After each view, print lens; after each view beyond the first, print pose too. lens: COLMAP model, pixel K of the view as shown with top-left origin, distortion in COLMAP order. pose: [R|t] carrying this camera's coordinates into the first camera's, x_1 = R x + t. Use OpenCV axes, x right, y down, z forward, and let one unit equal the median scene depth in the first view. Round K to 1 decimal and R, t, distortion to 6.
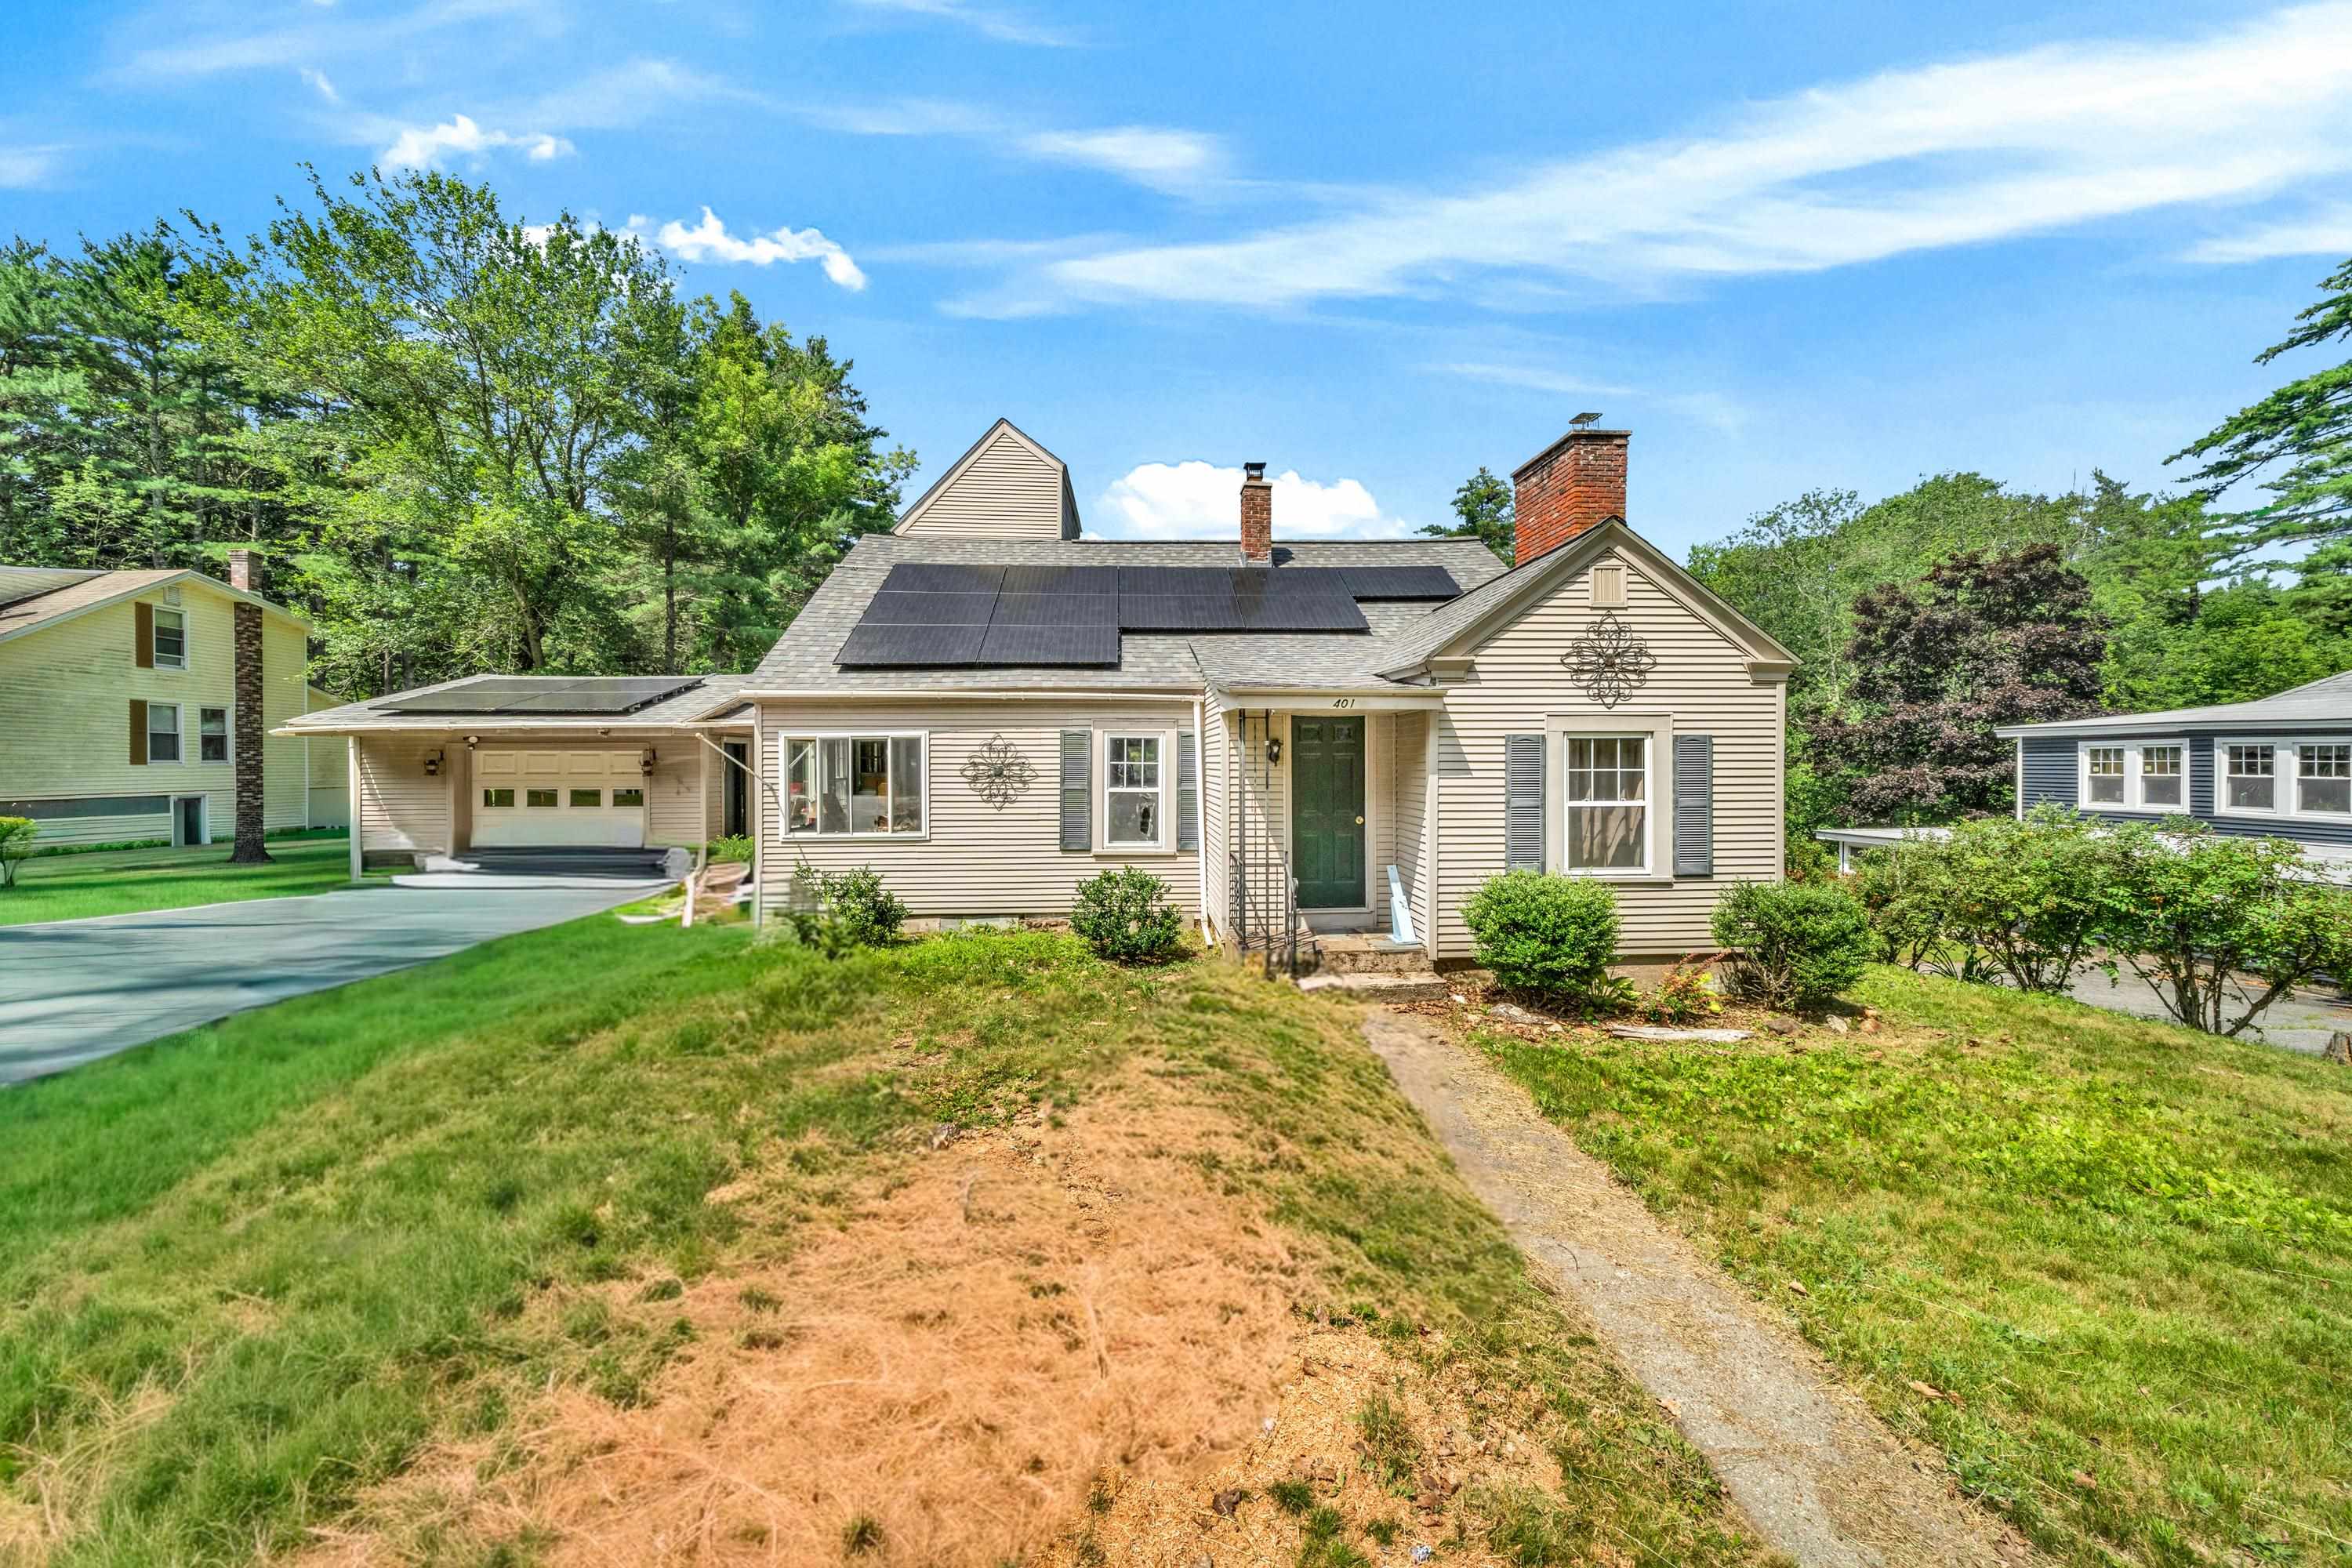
lens RADIAL K [[806.9, 0, 1168.9], [0, 806.9, 772.8], [0, 0, 1]] dist [-0.009169, 0.000455]
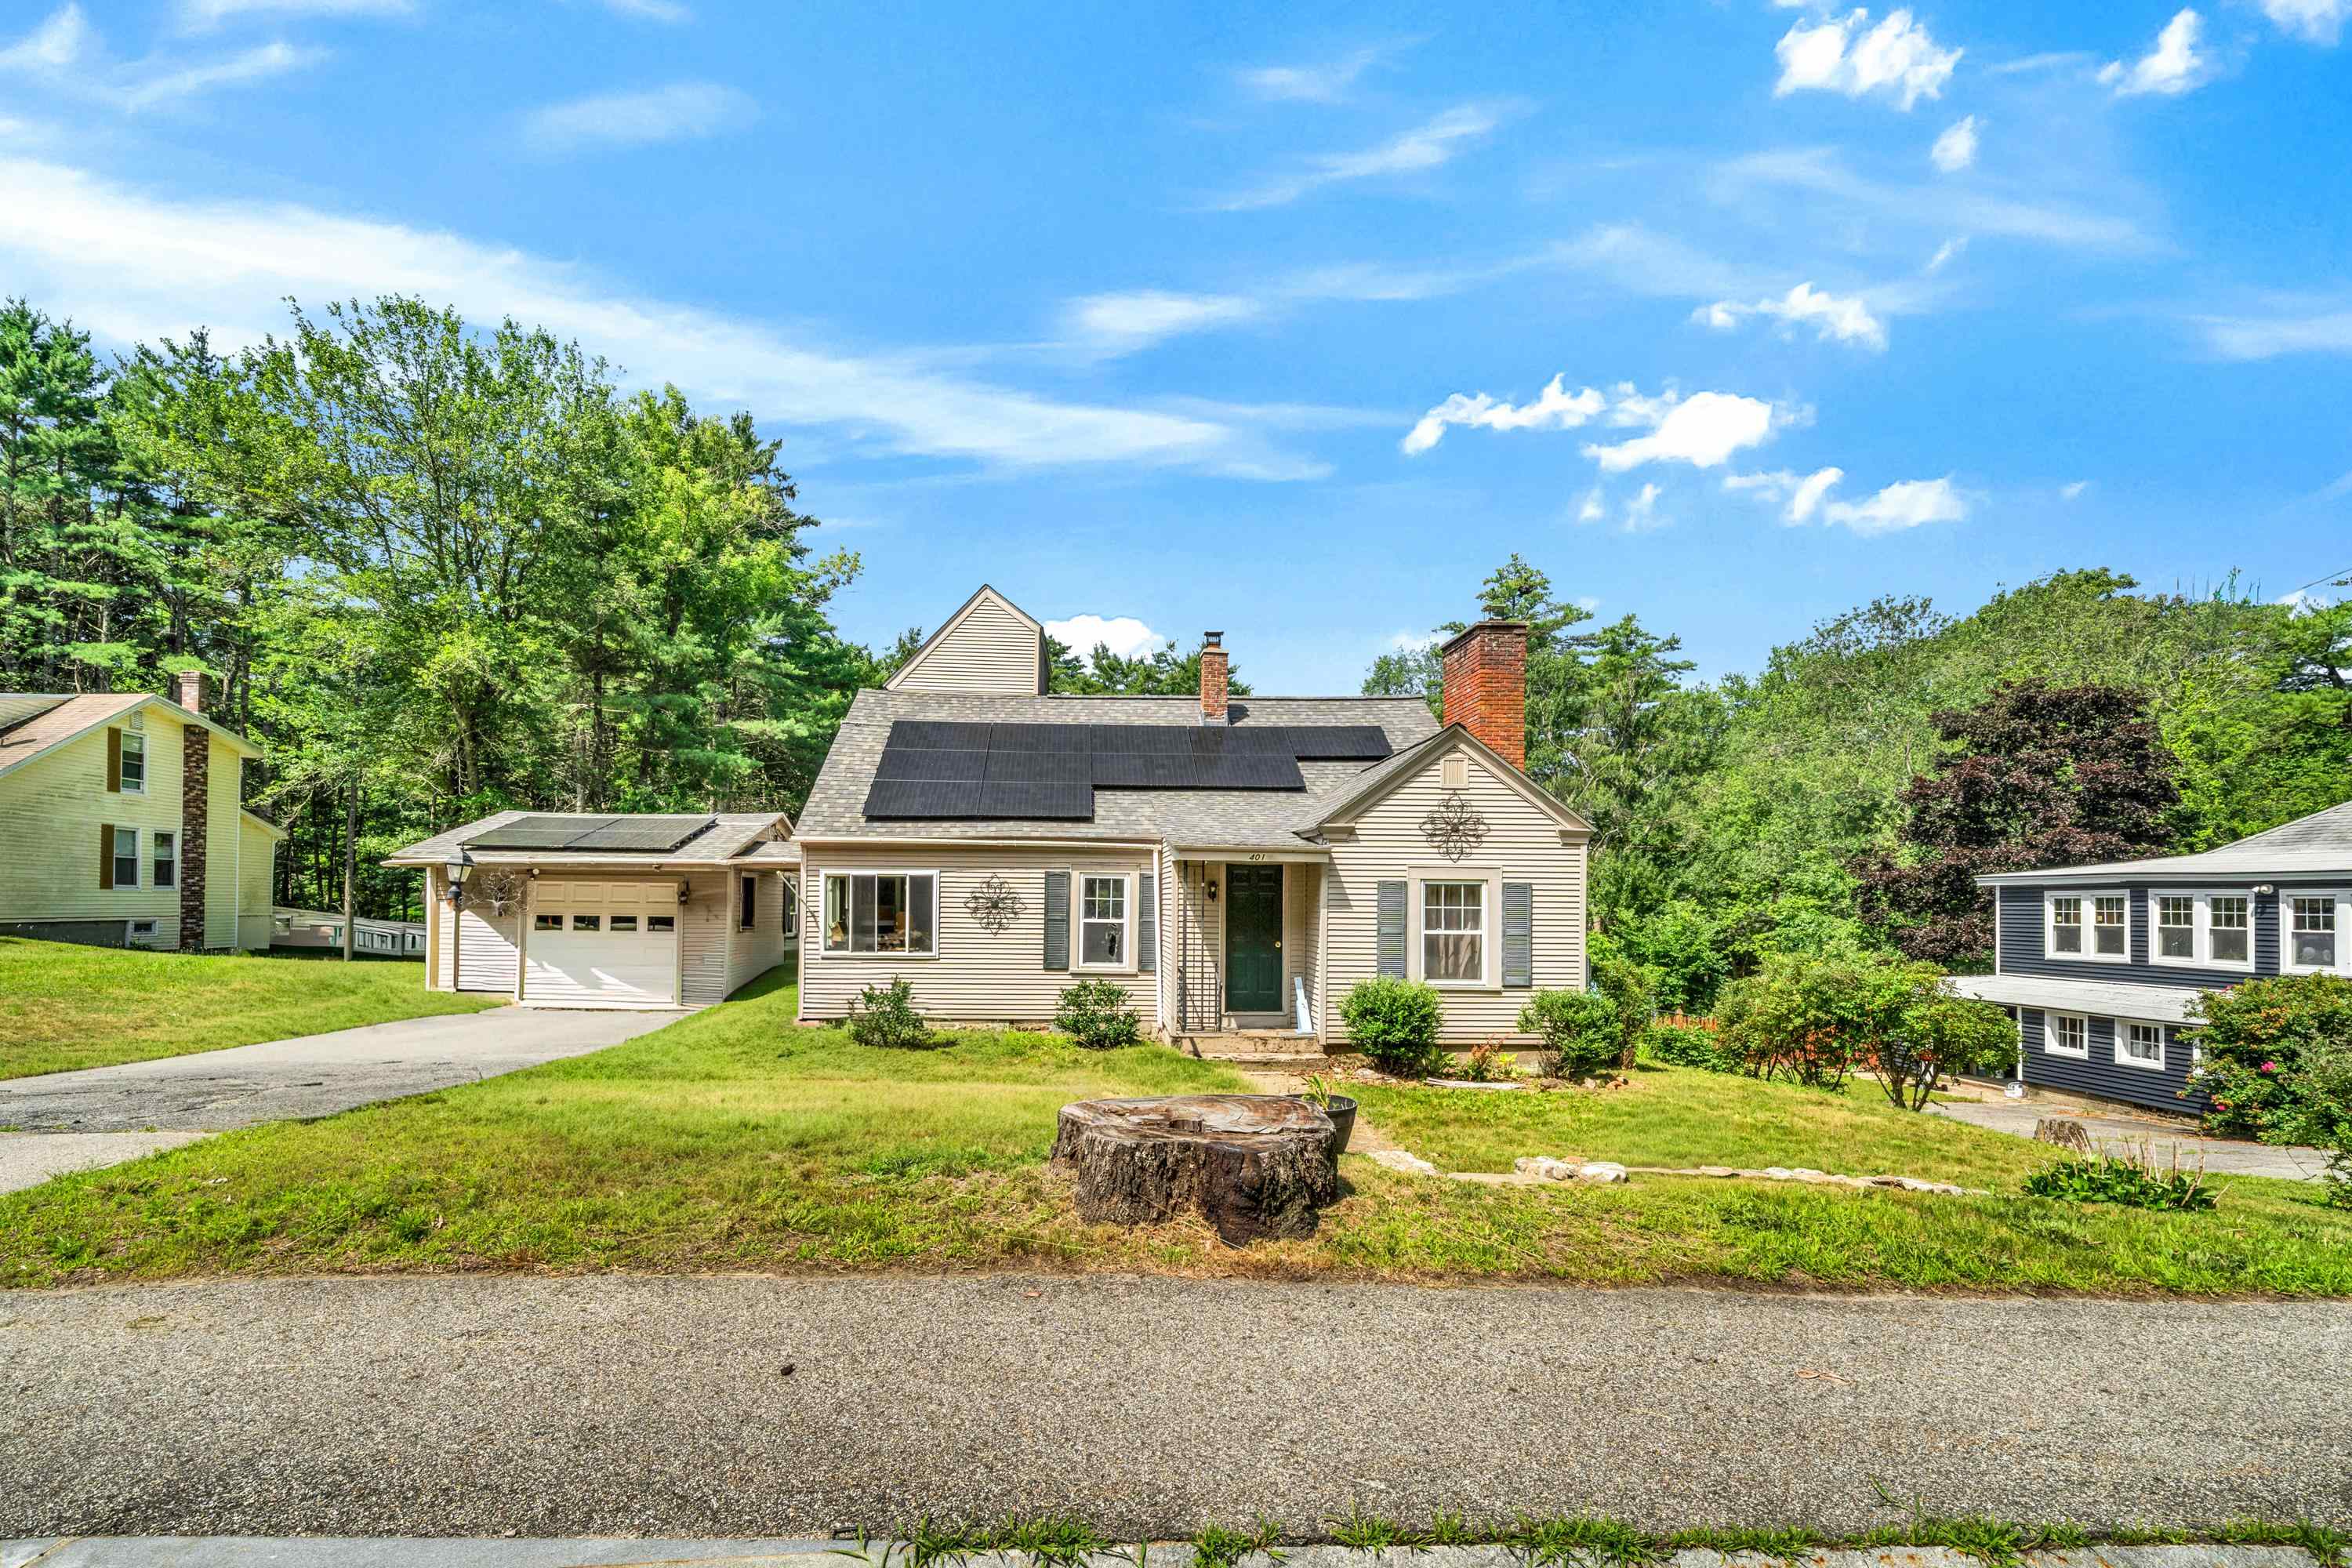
lens RADIAL K [[1050.2, 0, 1122.2], [0, 1050.2, 902.7], [0, 0, 1]] dist [-0.005704, 0.001789]
pose [[0.999829, 0.013196, -0.012953, 0.004357], [-0.013363, 0.999828, -0.012856, 0.012411], [0.012782, 0.013027, 0.999833, -0.519993]]
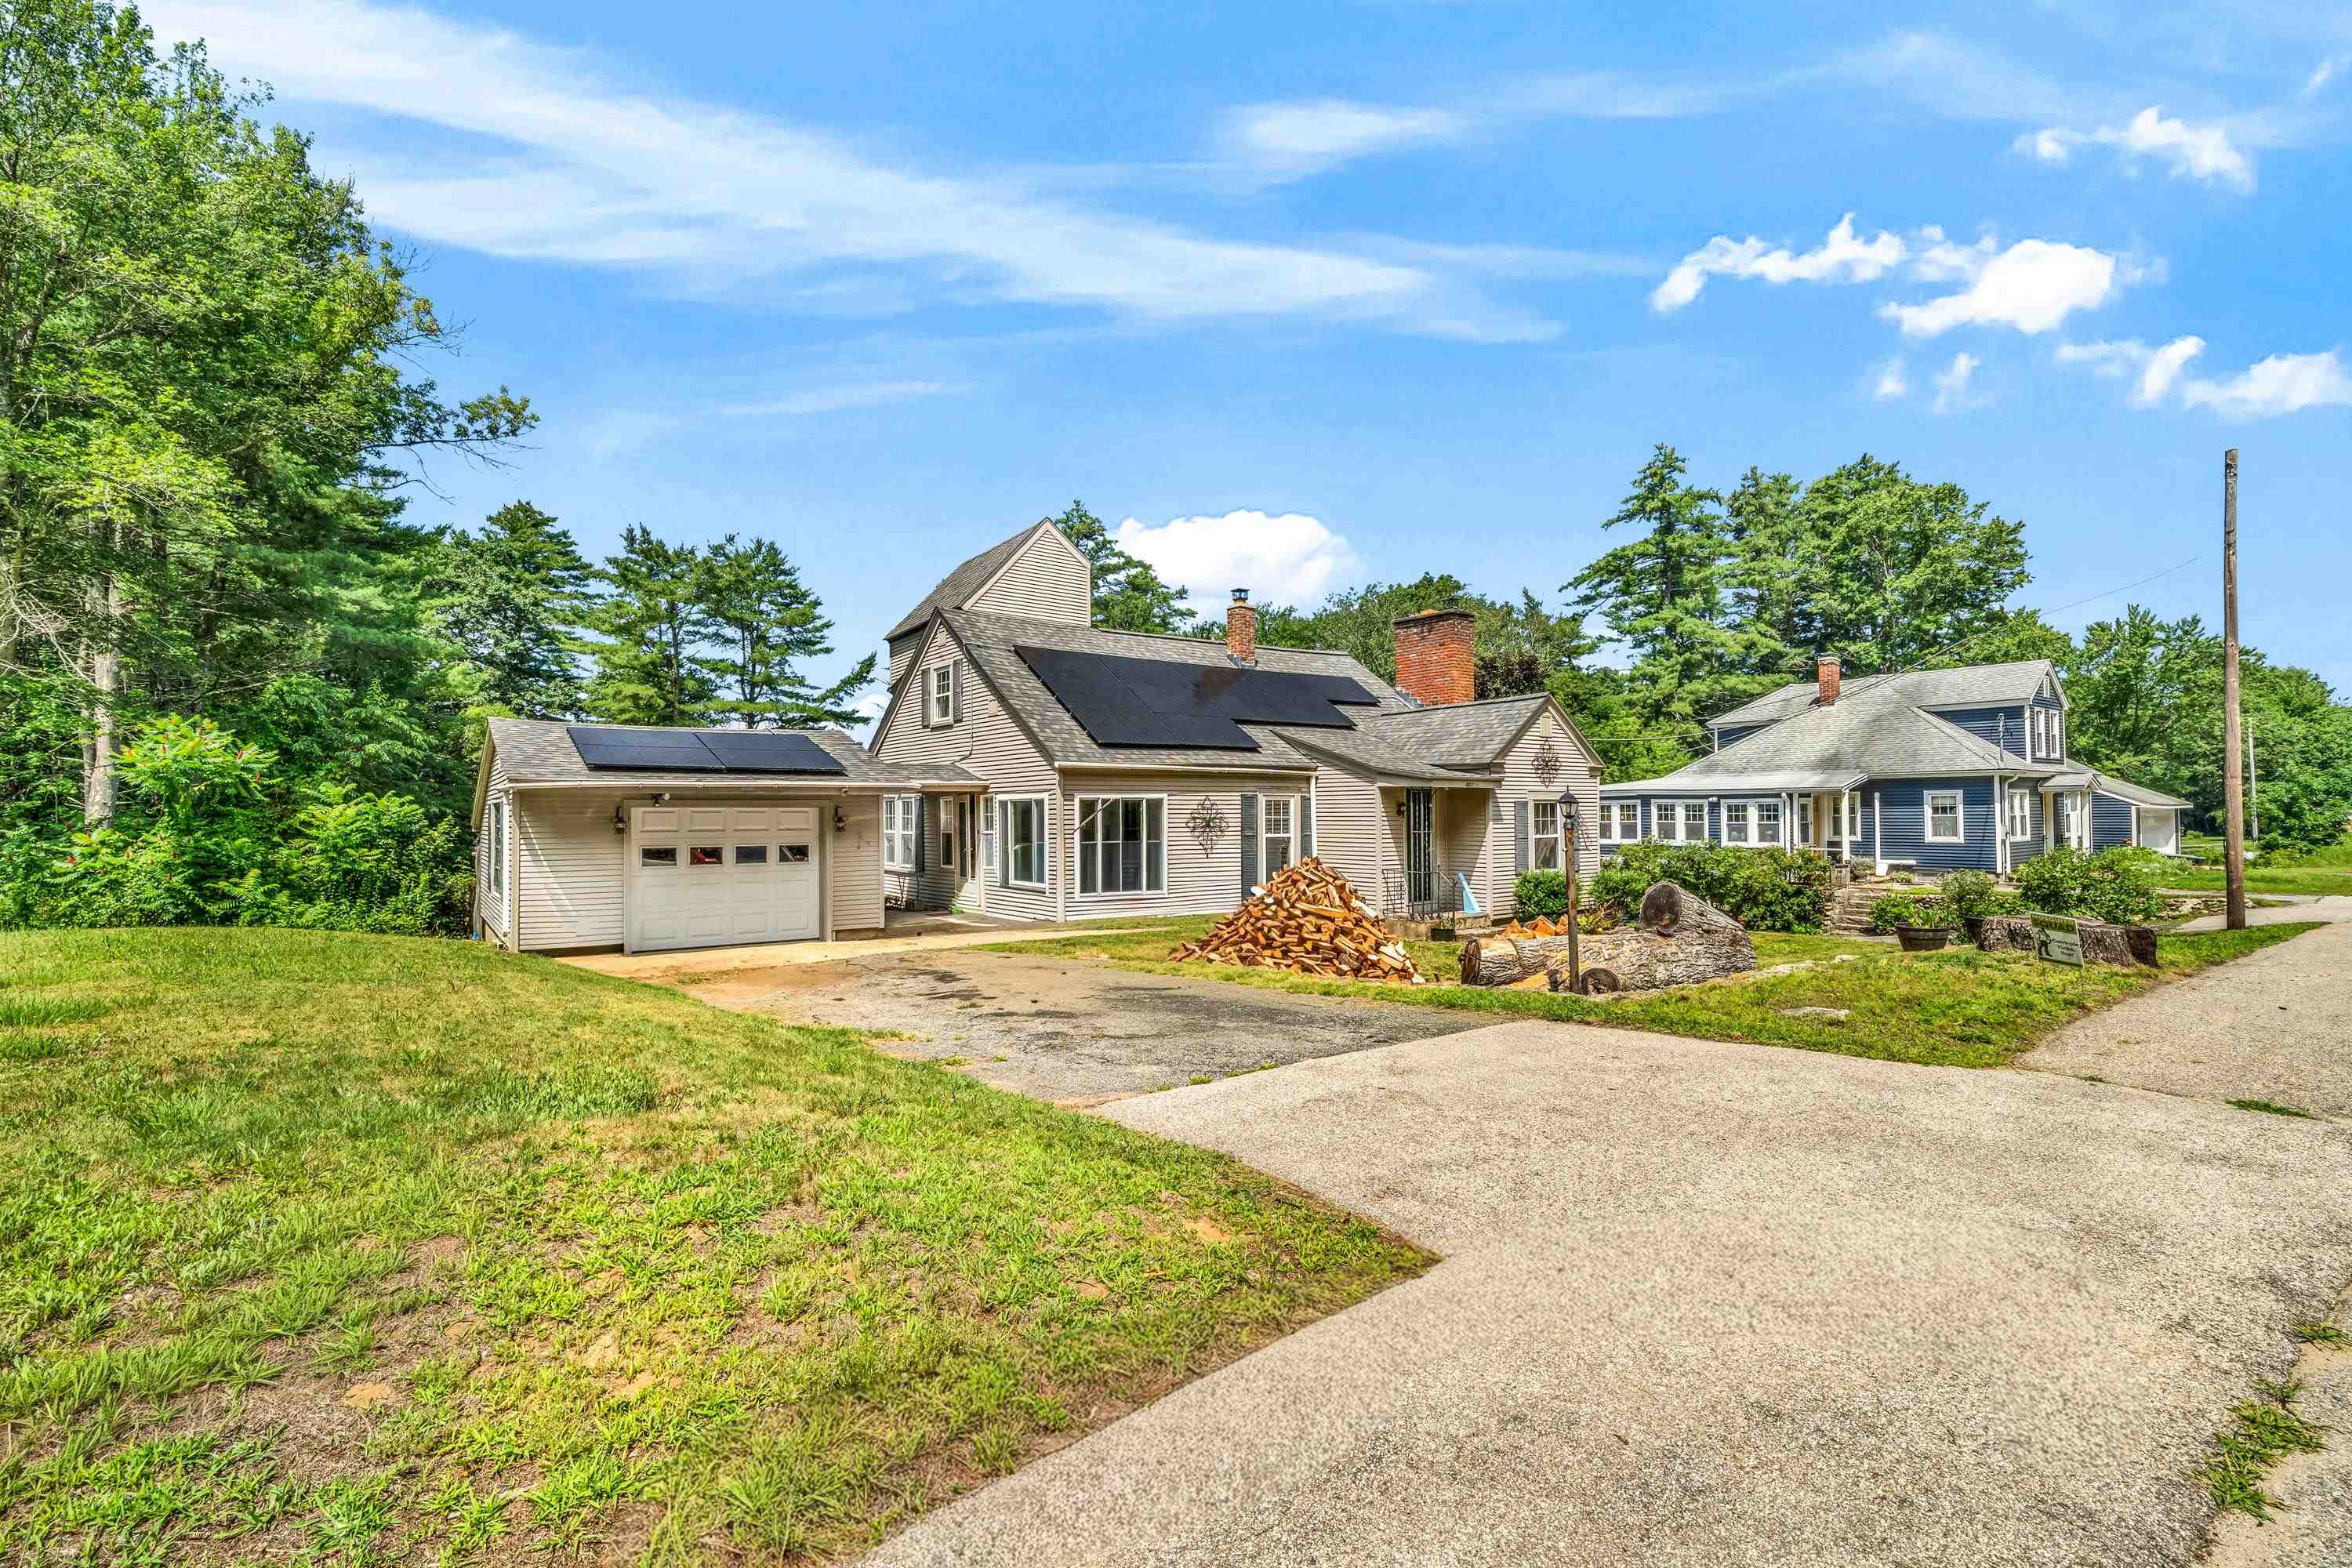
lens RADIAL K [[1050.2, 0, 1199.3], [0, 1050.2, 801.7], [0, 0, 1]] dist [-0.005704, 0.001789]
pose [[0.821670, 0.003261, 0.569955, -1.076565], [0.012275, 0.999650, -0.023415, 0.002858], [-0.569832, 0.026236, 0.821342, -0.419602]]
